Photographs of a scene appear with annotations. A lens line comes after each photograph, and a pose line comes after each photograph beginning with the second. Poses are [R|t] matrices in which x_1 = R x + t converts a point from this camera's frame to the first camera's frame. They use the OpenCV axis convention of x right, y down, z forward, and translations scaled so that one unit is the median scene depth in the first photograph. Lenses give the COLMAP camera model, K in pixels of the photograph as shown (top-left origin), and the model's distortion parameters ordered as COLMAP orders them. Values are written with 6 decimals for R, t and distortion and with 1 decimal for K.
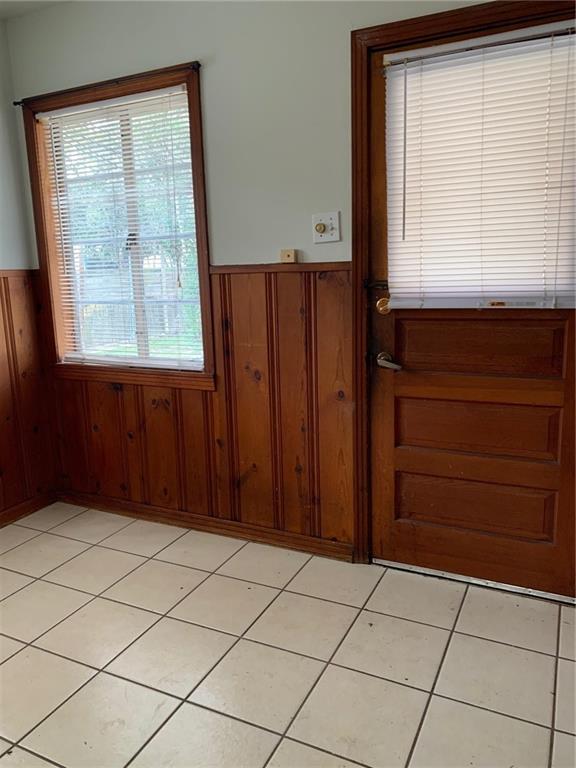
lens RADIAL K [[587.5, 0, 286.8], [0, 587.5, 382.5], [0, 0, 1]] dist [0.020856, -0.026282]
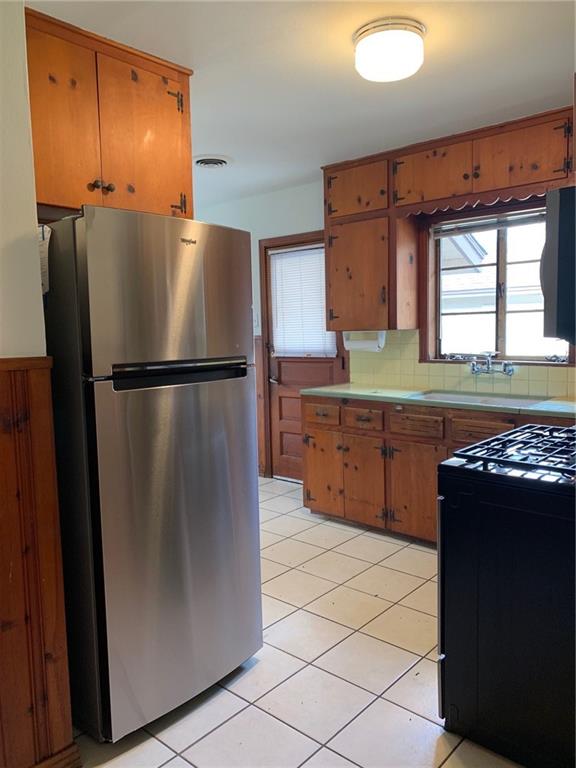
lens RADIAL K [[587.5, 0, 287.6], [0, 587.5, 383.4], [0, 0, 1]] dist [0.020856, -0.026282]
pose [[0.967007, 0.024784, -0.253542, 0.768305], [-0.047047, 0.995511, -0.082126, 0.153023], [0.250368, 0.091345, 0.963832, -1.102794]]
